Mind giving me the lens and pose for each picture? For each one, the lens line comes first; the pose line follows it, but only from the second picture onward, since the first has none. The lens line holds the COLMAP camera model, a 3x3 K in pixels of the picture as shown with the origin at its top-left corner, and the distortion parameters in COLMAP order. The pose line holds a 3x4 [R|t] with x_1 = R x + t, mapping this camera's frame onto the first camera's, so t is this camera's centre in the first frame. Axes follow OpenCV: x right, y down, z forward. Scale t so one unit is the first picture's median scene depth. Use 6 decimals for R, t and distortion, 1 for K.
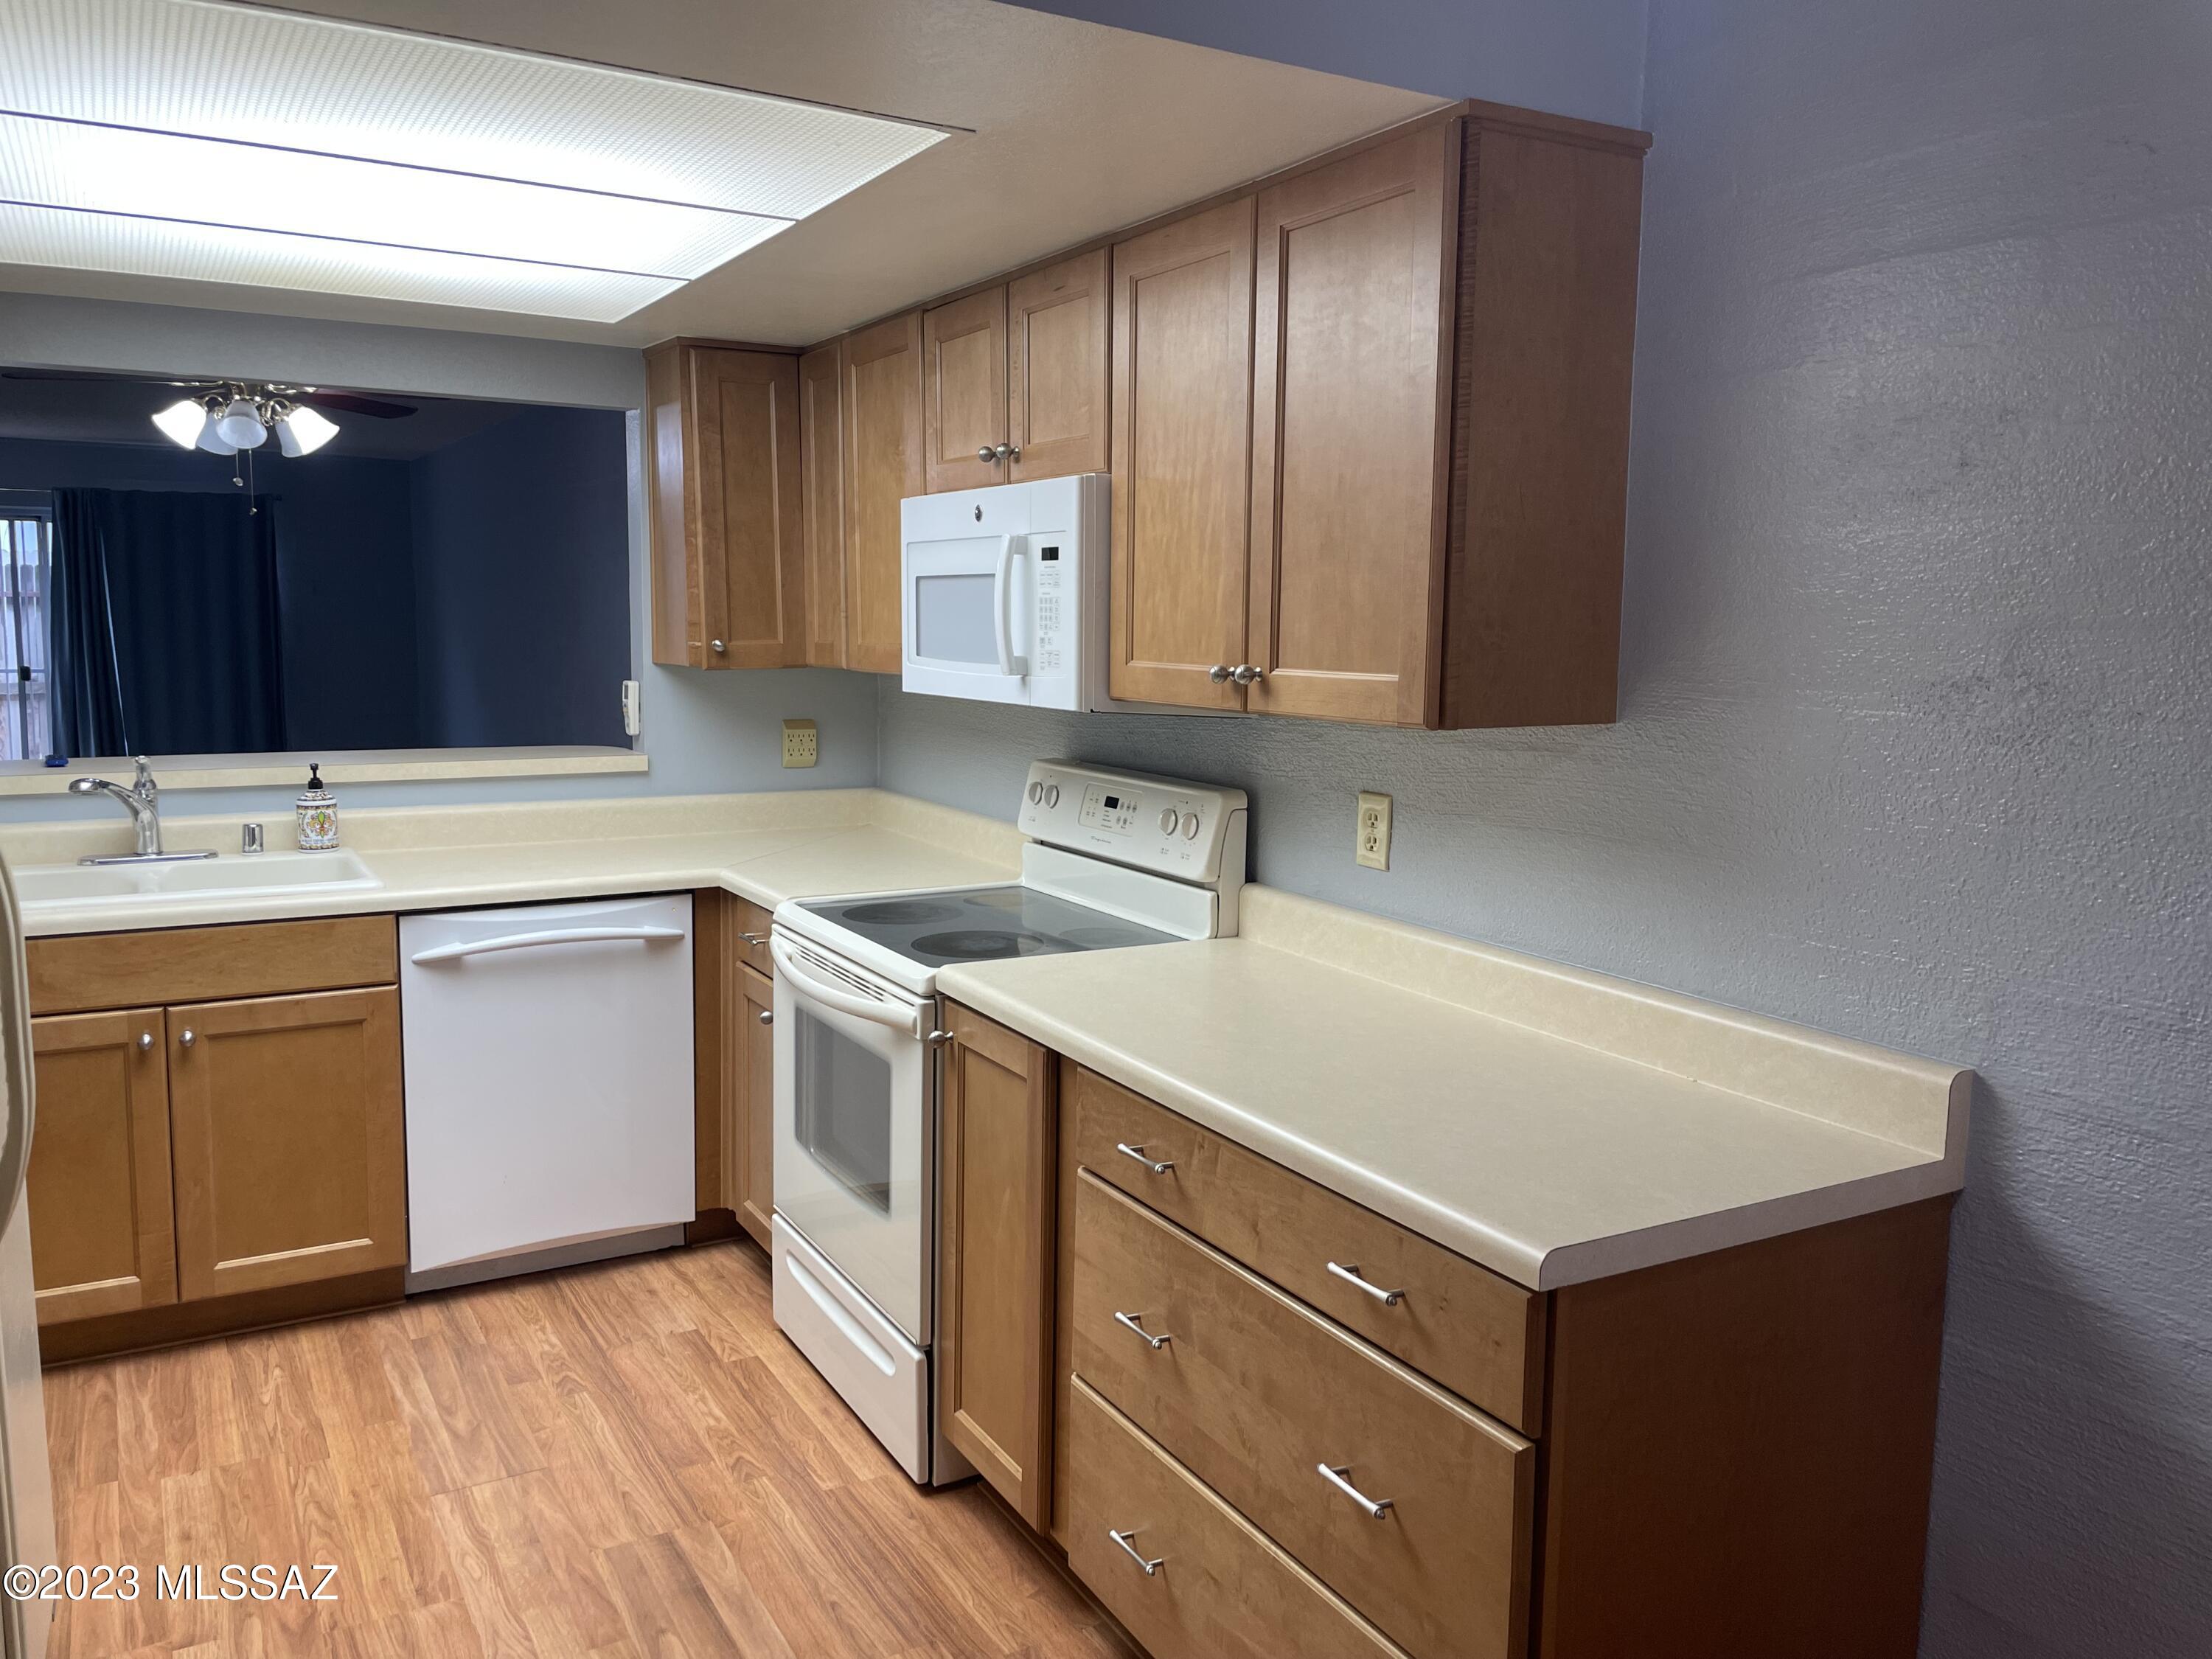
lens RADIAL K [[1680.1, 0, 1106.0], [0, 1680.1, 829.5], [0, 0, 1]] dist [0.117648, -0.176897]
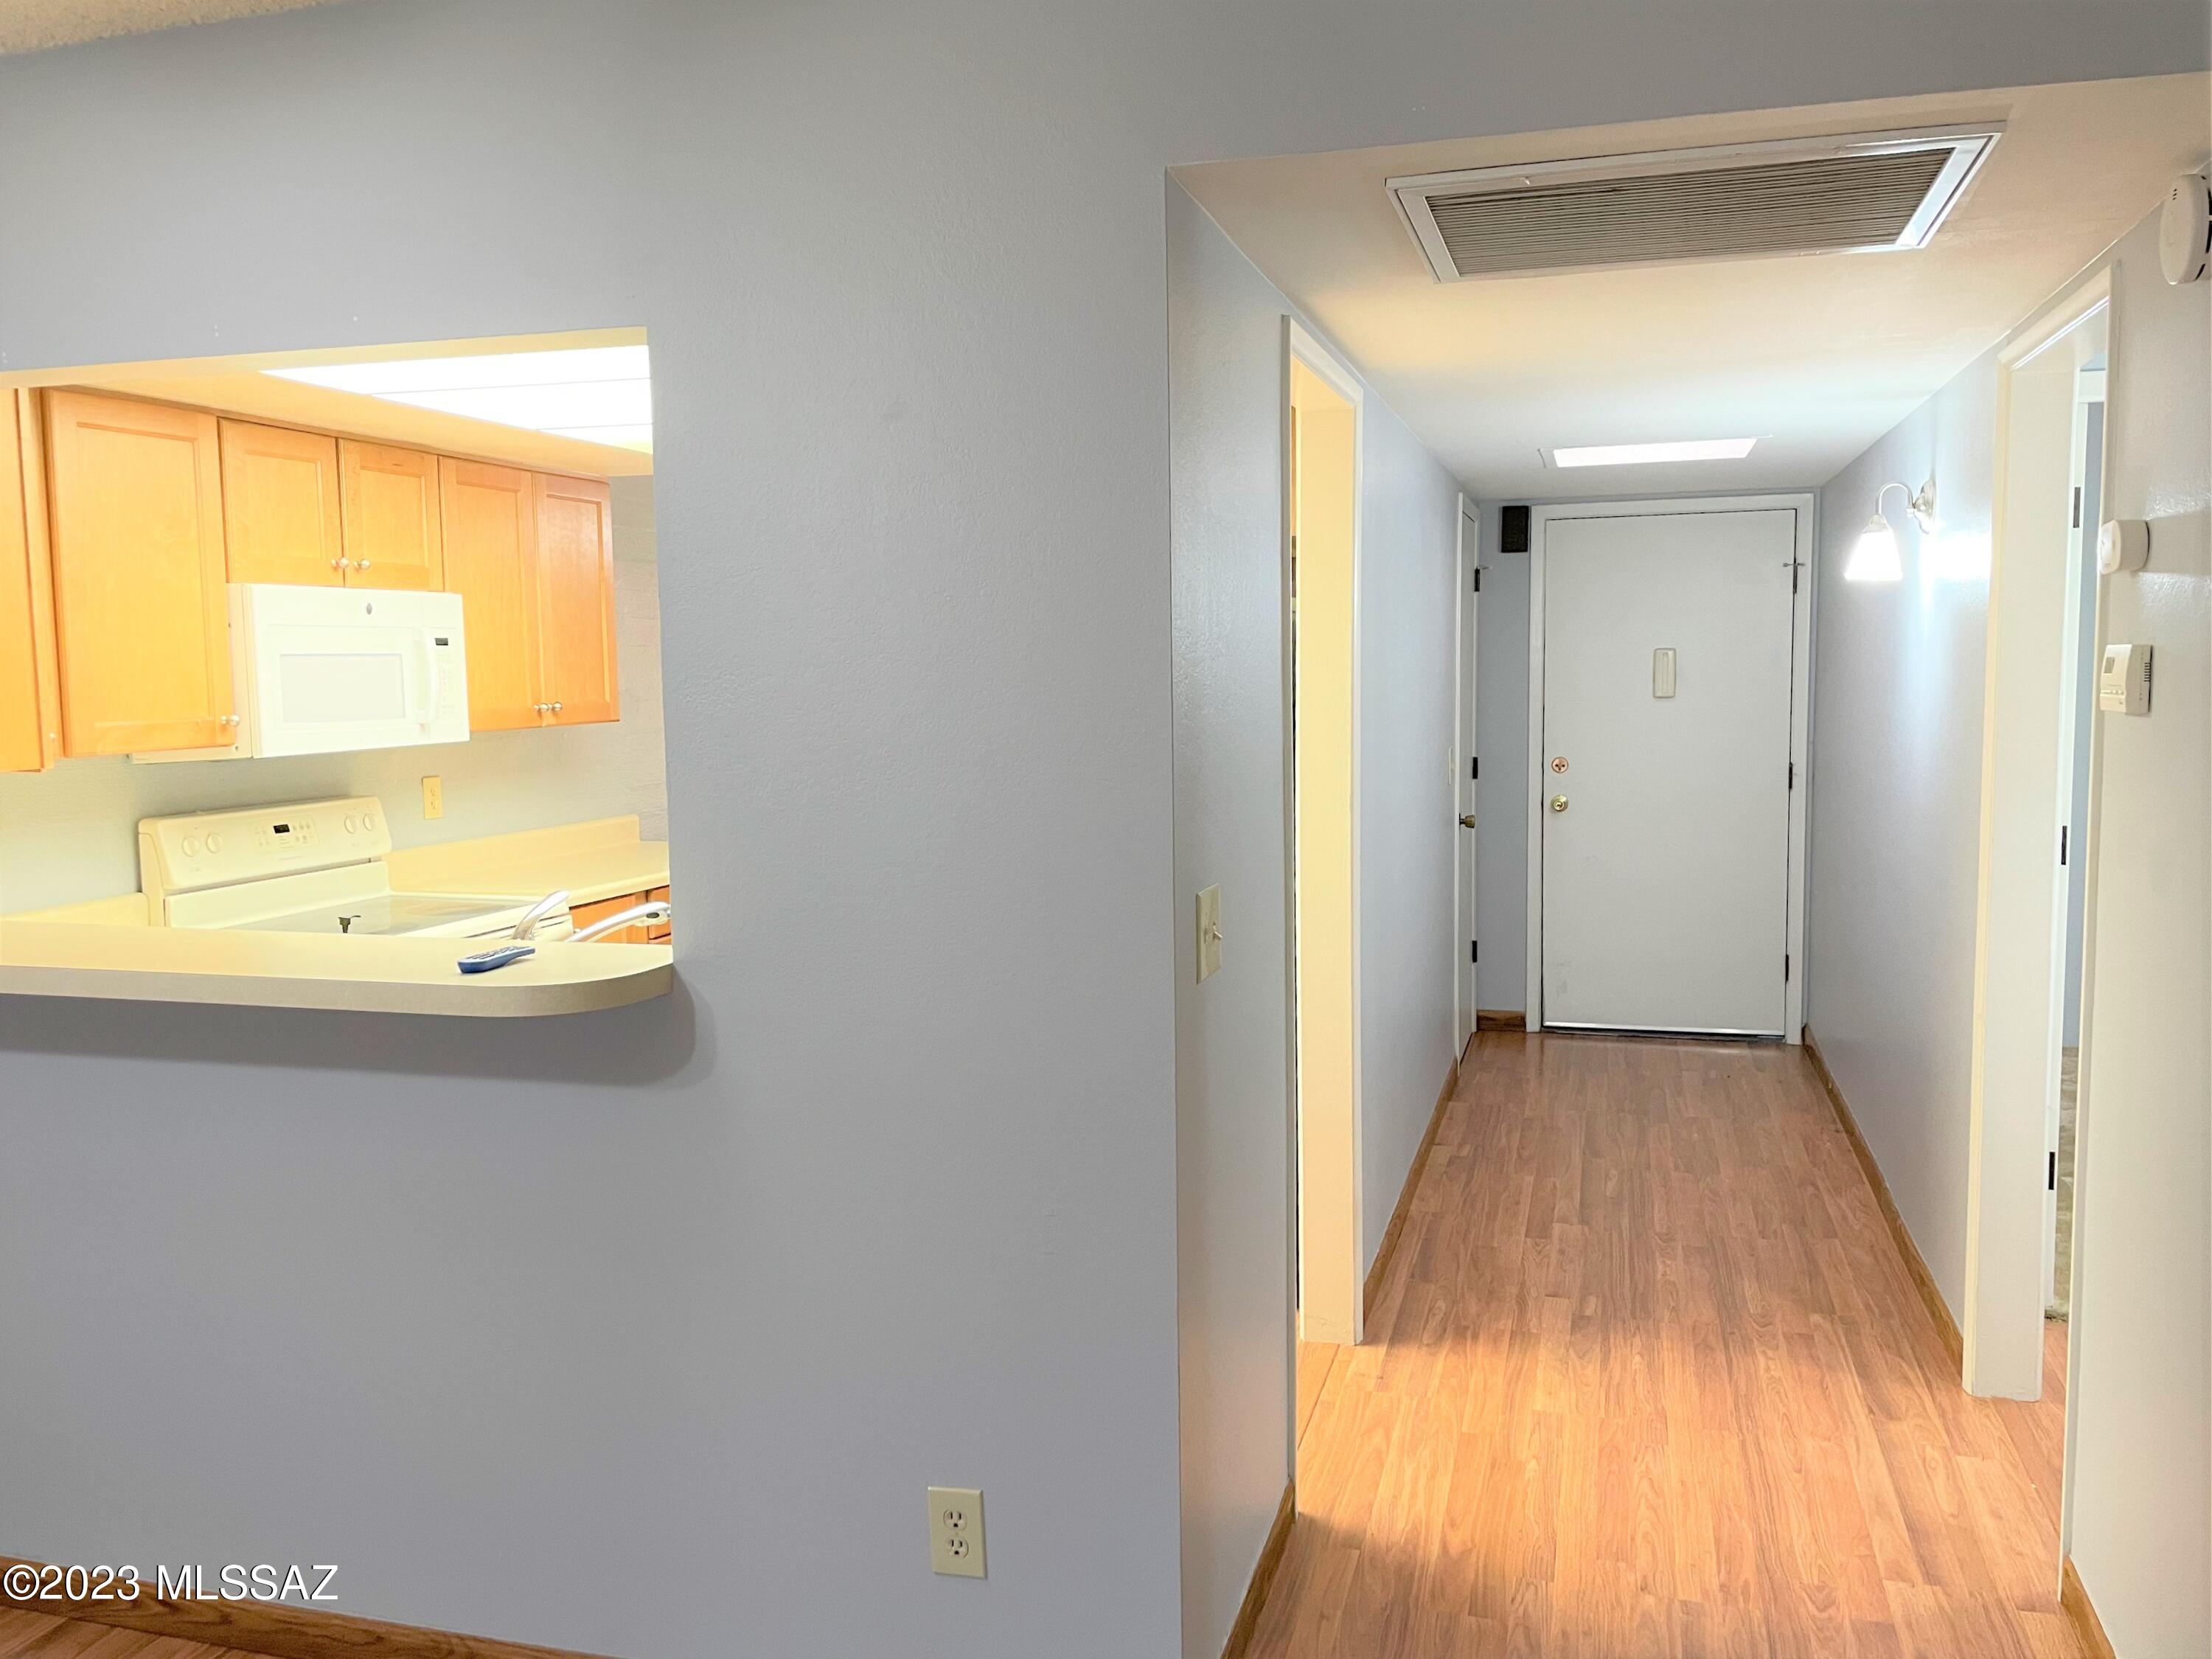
lens RADIAL K [[1727.1, 0, 1106.0], [0, 1727.1, 829.5], [0, 0, 1]] dist [0.037880, -0.000637]
pose [[-0.687793, -0.074839, 0.722039, -1.600812], [0.096182, 0.976506, 0.192834, -0.244087], [-0.719507, 0.202077, -0.664435, 1.652469]]
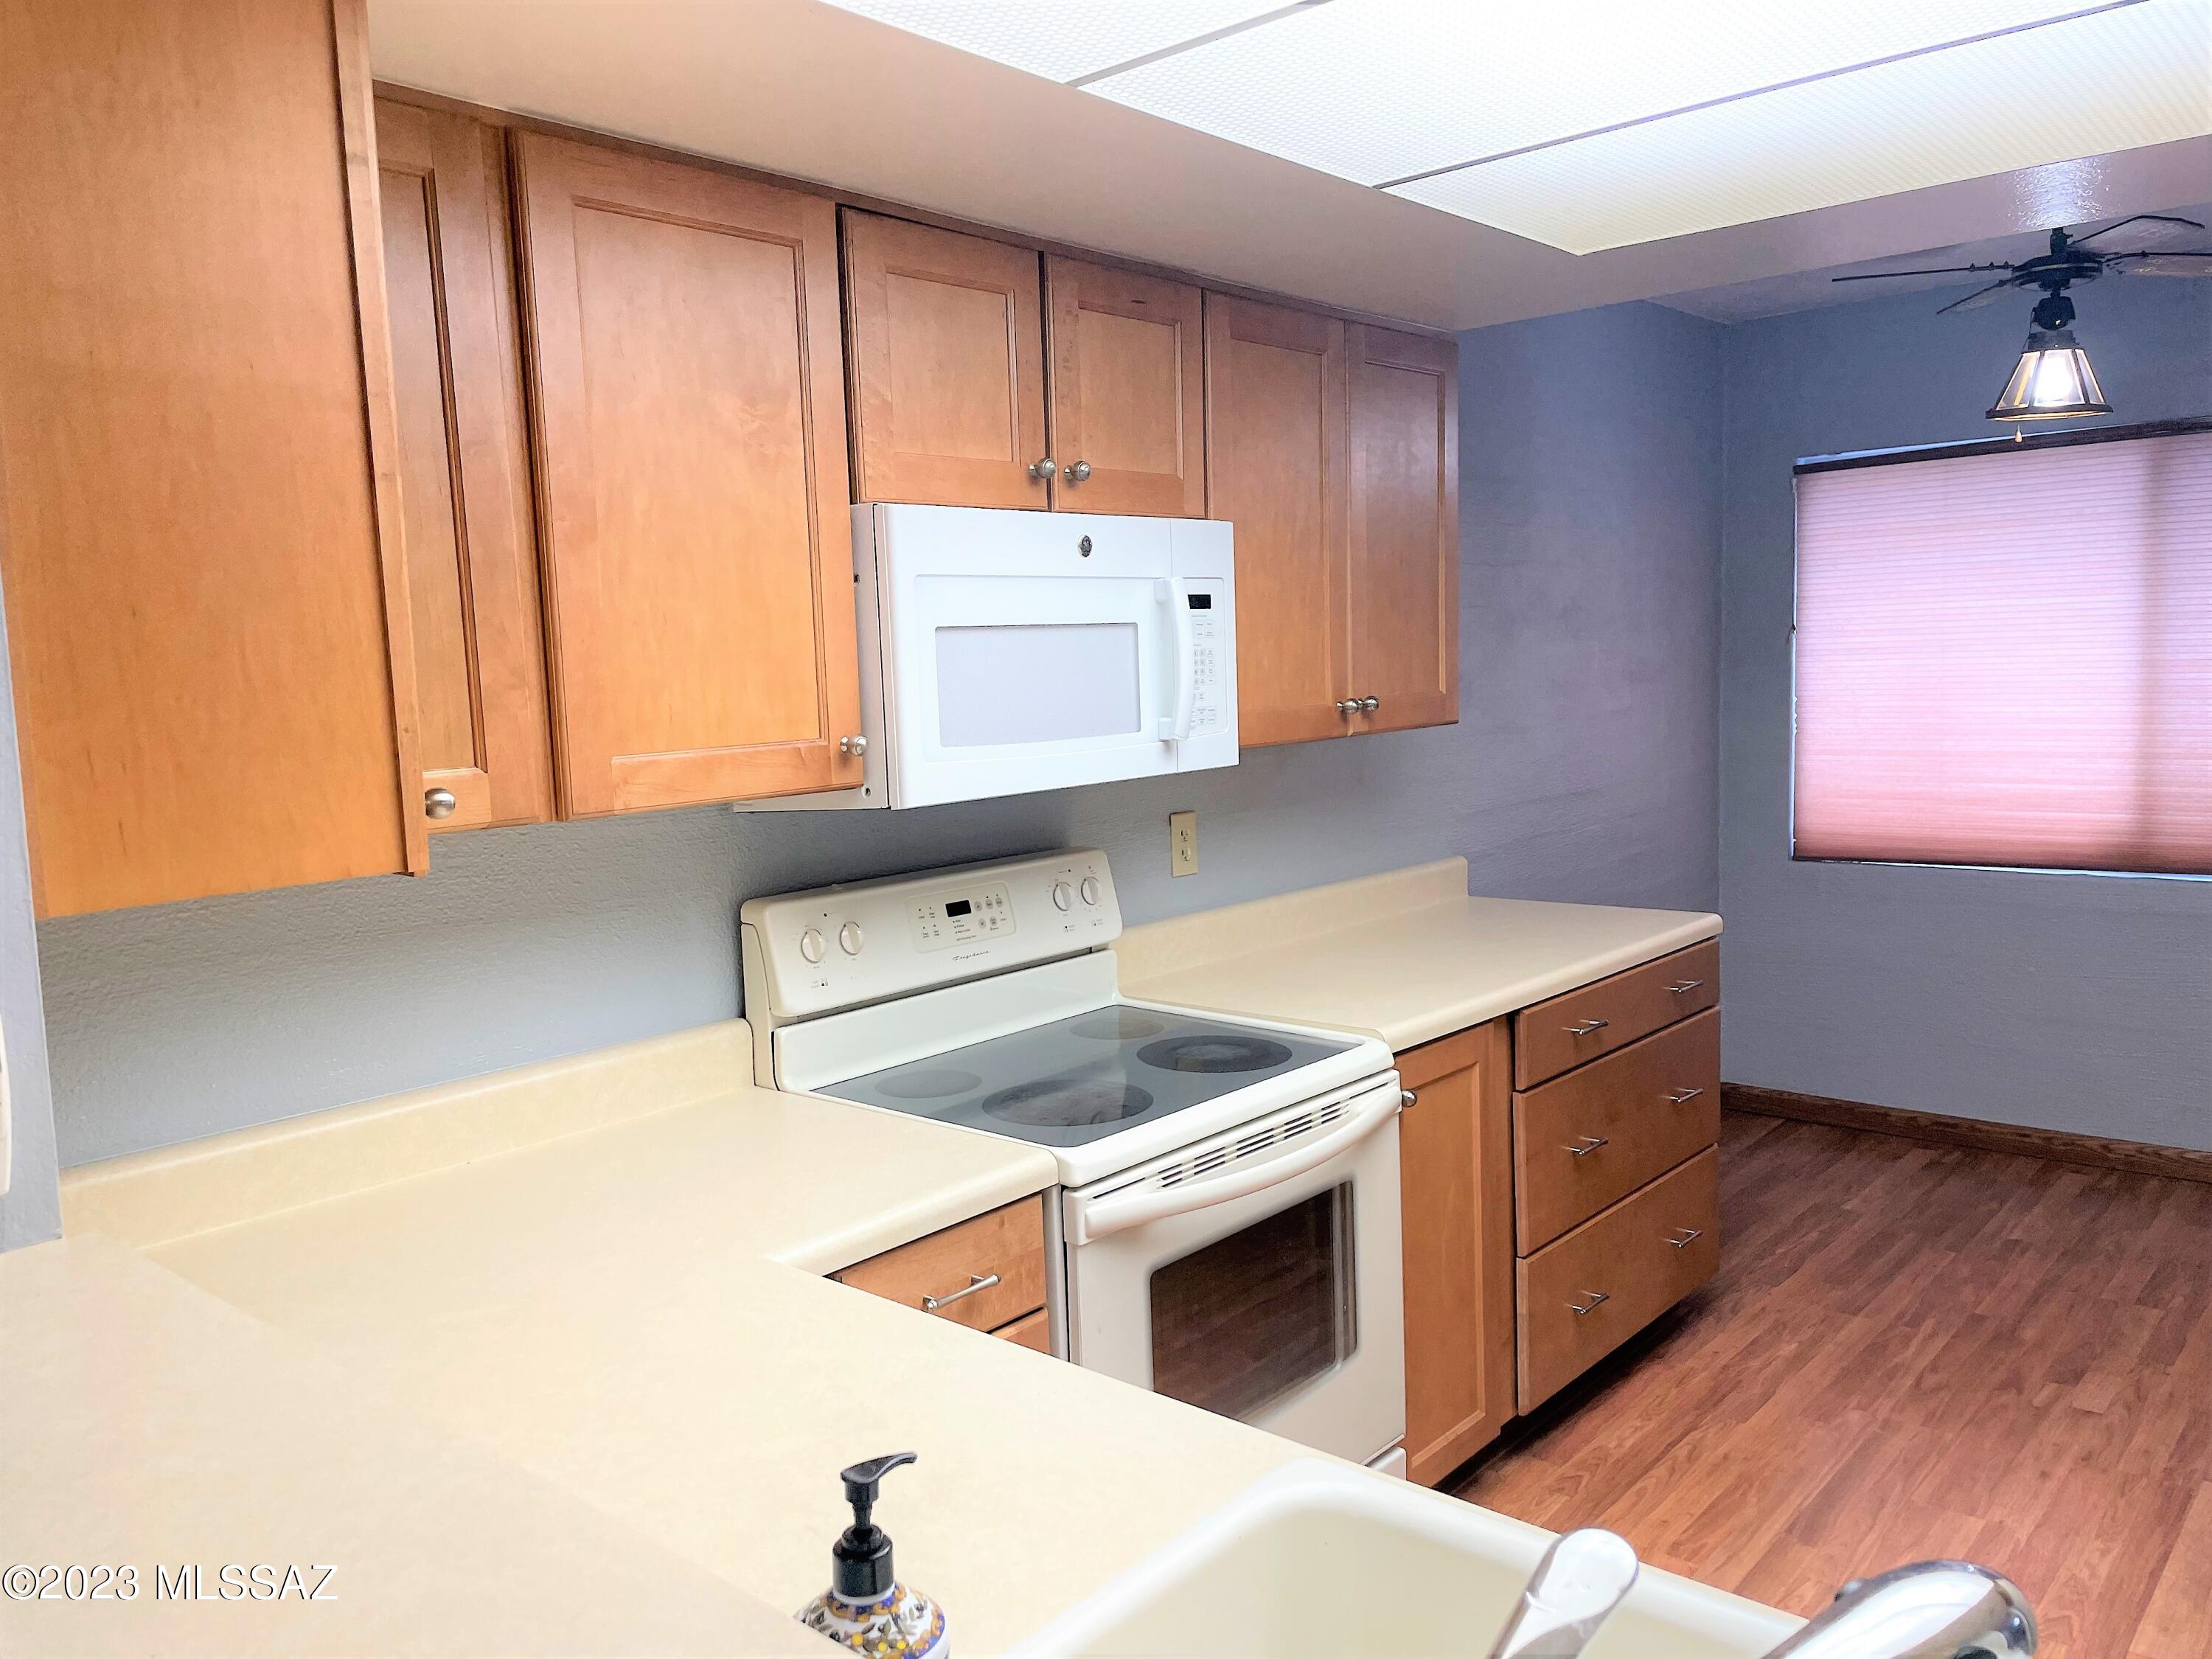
lens RADIAL K [[1680.6, 0, 1101.3], [0, 1680.6, 846.8], [0, 0, 1]] dist [0.114412, -0.118107]
pose [[-0.326287, -0.108213, 0.939057, -0.892001], [0.151754, 0.974544, 0.165031, -0.193611], [-0.933010, 0.196353, -0.301559, 1.356605]]
